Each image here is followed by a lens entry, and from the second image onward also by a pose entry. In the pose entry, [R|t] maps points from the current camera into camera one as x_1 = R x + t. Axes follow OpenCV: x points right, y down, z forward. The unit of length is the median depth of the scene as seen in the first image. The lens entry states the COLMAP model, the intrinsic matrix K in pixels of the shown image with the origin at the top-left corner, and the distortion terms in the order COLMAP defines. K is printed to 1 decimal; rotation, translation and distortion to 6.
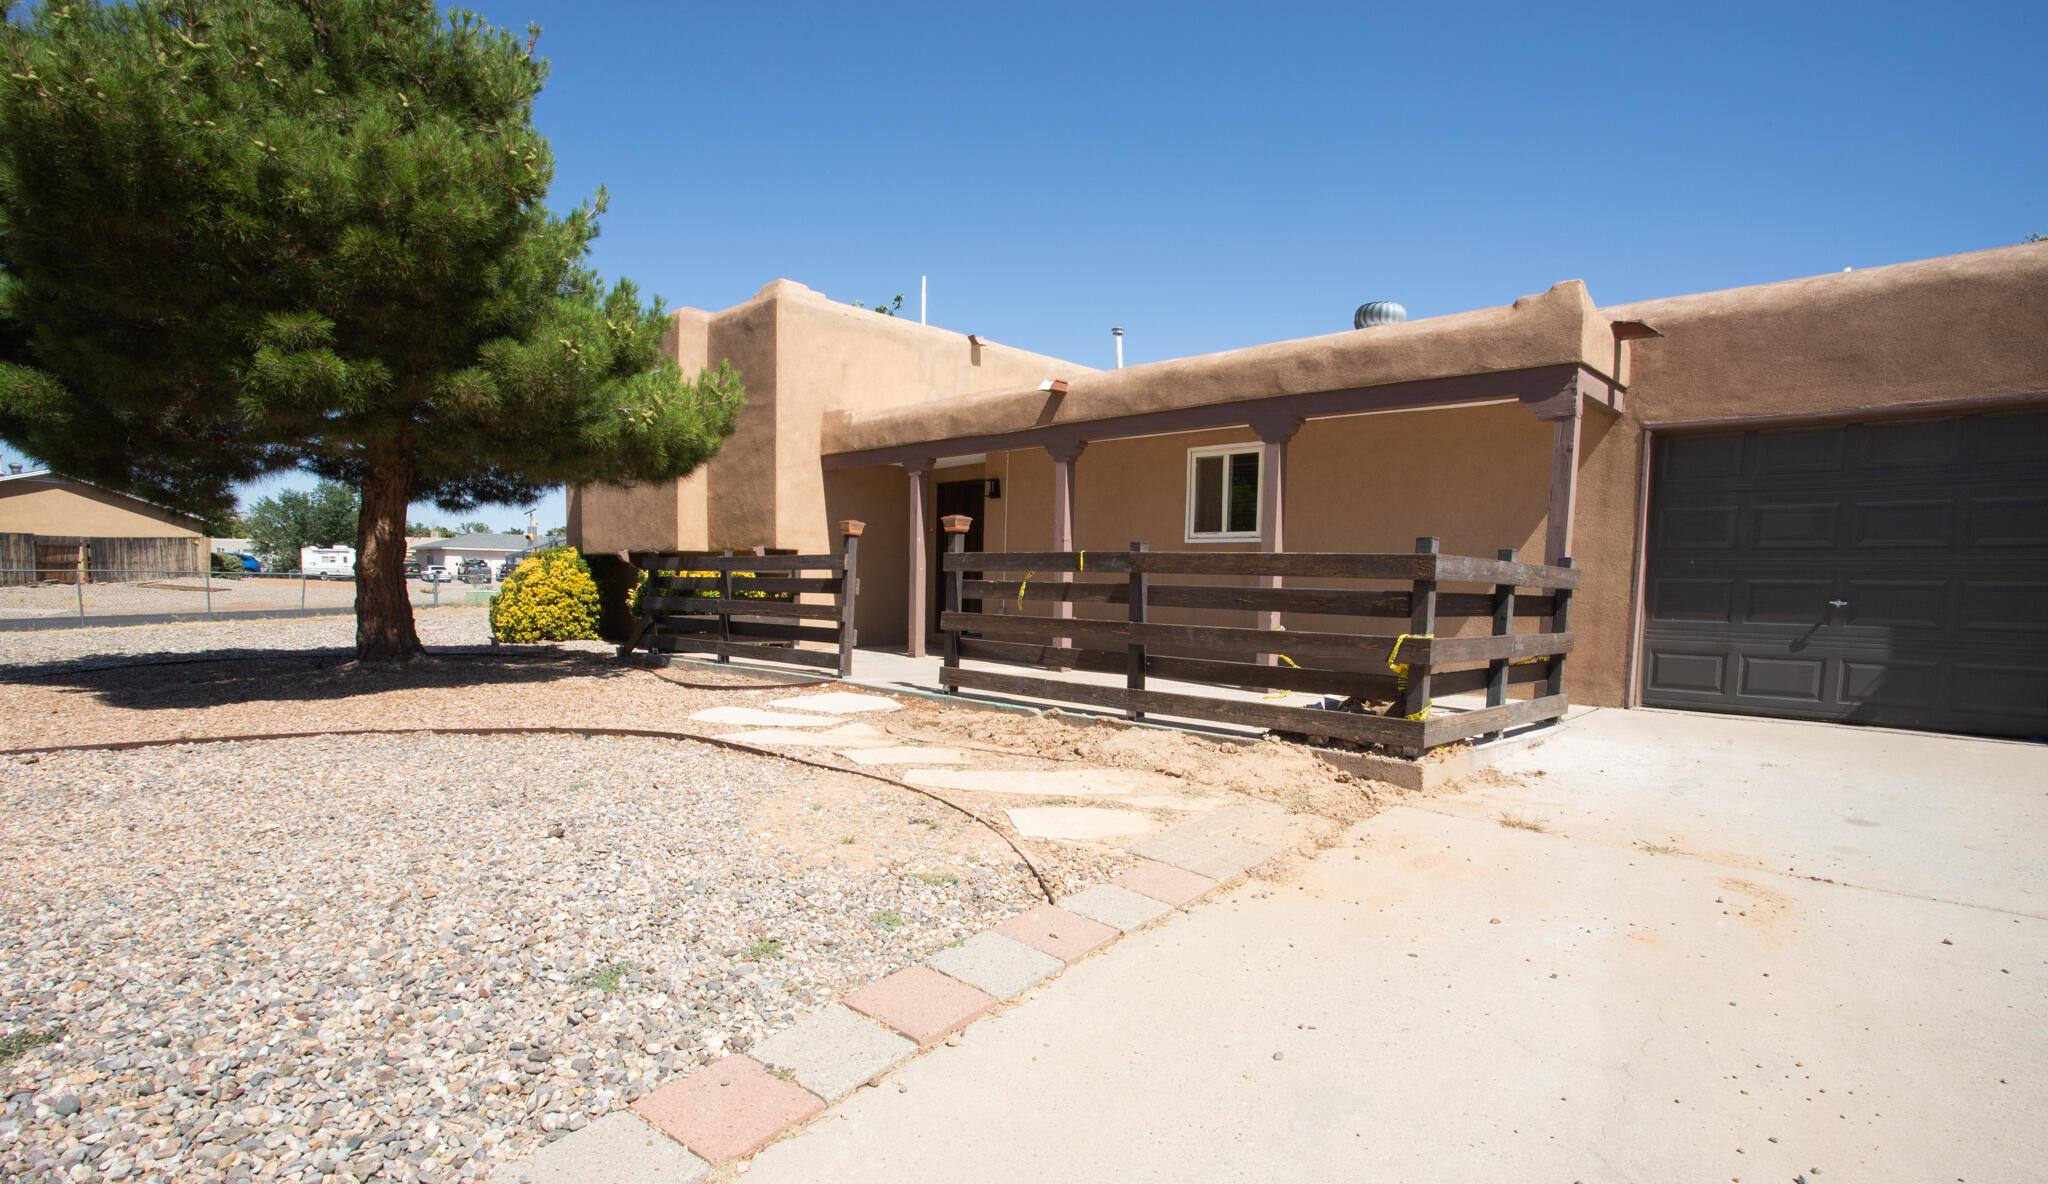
lens RADIAL K [[898.2, 0, 1018.9], [0, 898.2, 666.8], [0, 0, 1]] dist [-0.040439, 0.018117]
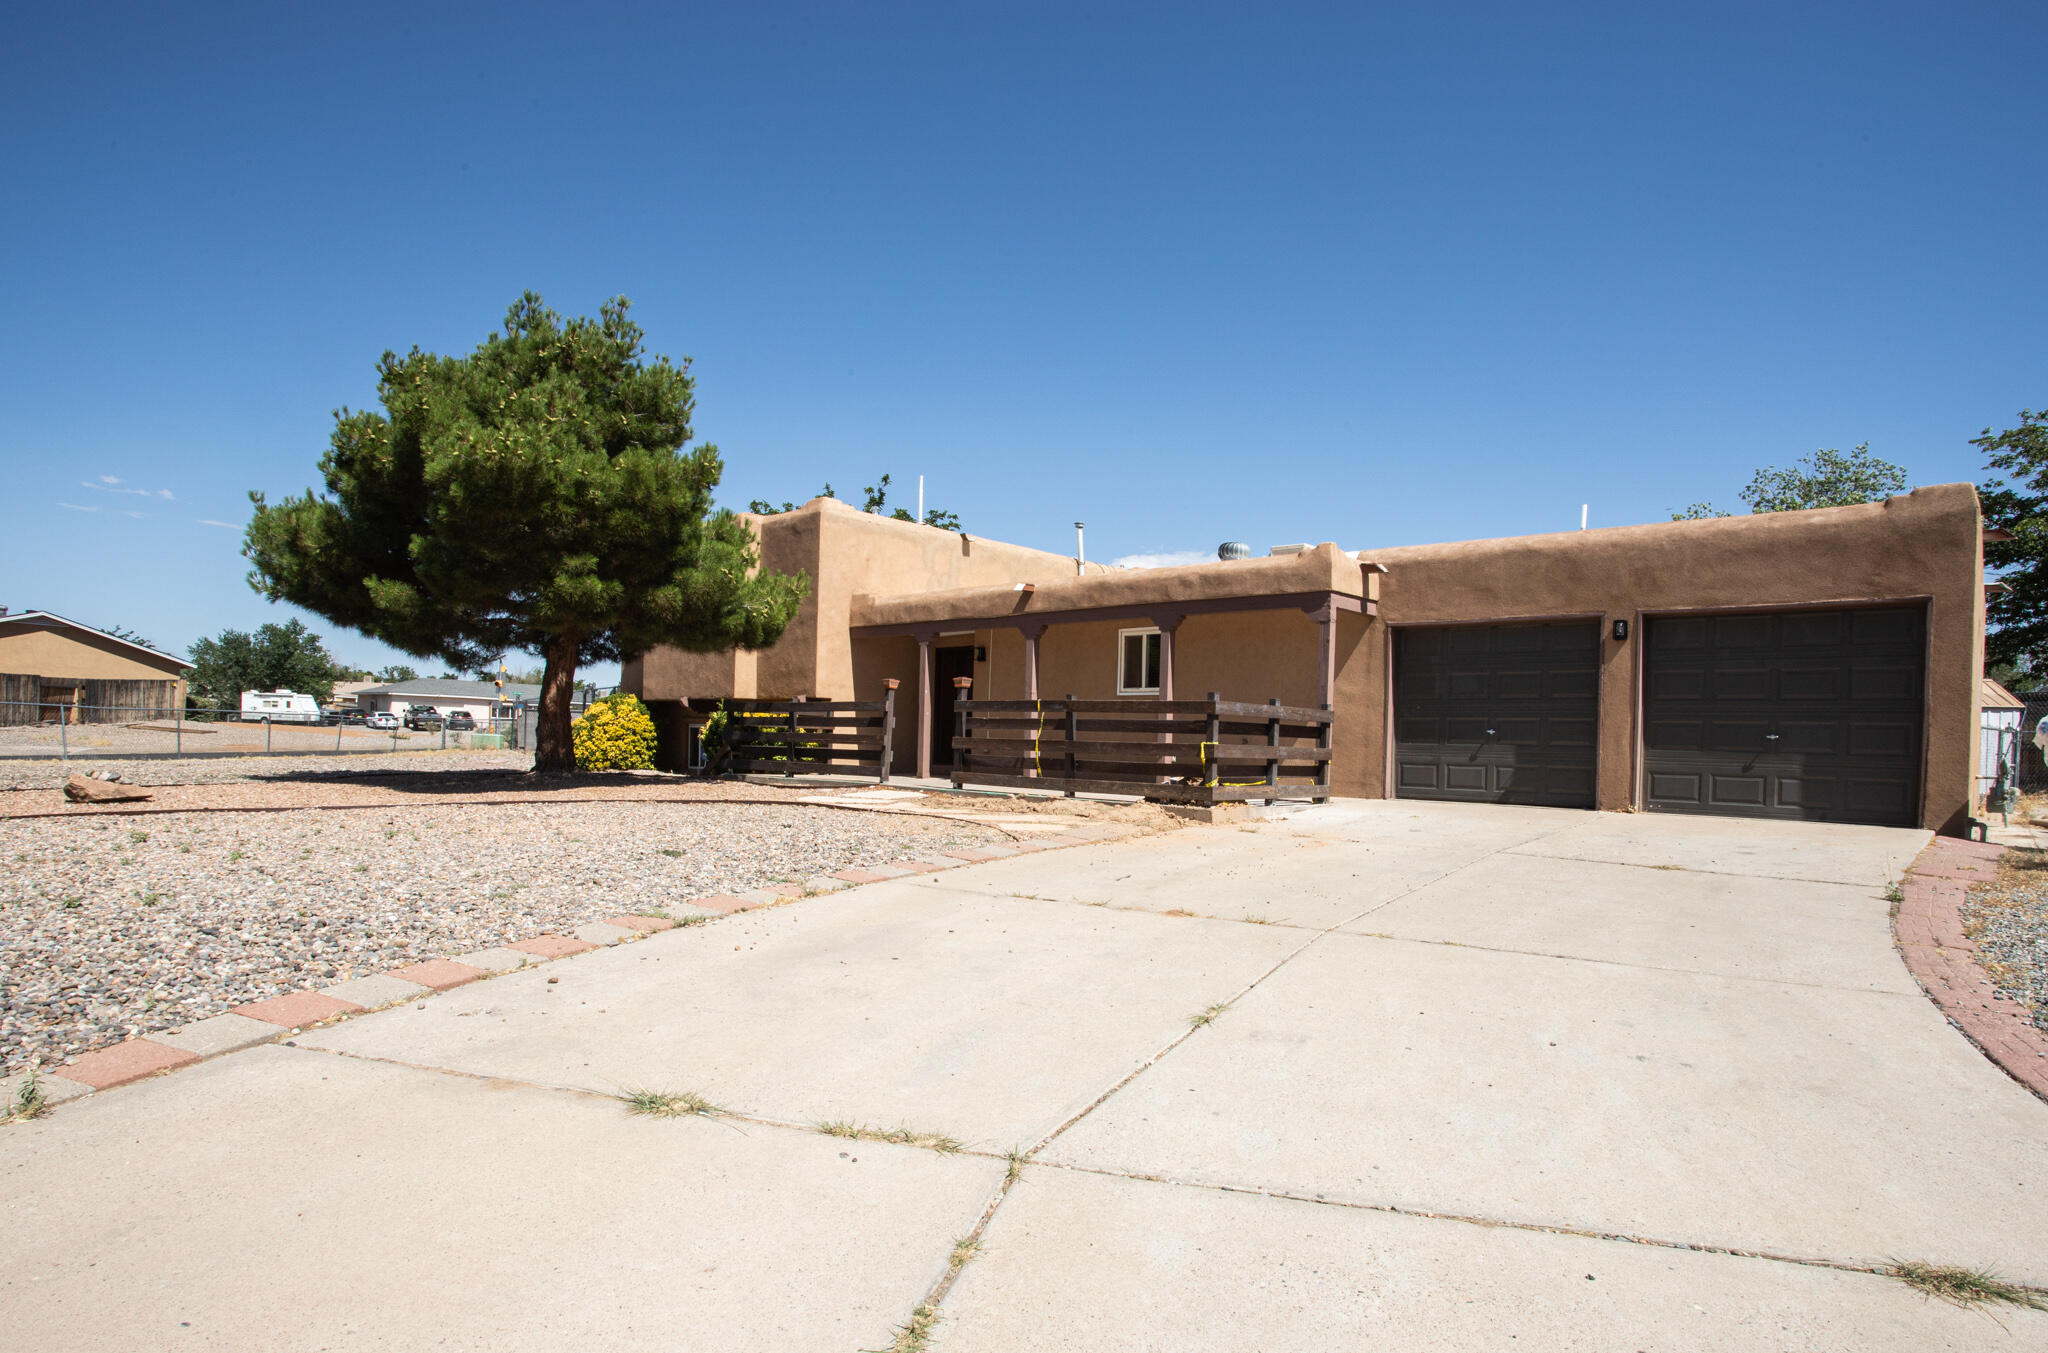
lens RADIAL K [[1006.8, 0, 1024.0], [0, 1006.8, 676.5], [0, 0, 1]] dist [-0.054321, -0.000094]
pose [[0.999535, 0.007282, 0.029616, -0.010154], [-0.002624, 0.988011, -0.154359, 0.082044], [-0.030385, 0.154209, 0.987571, -0.595711]]
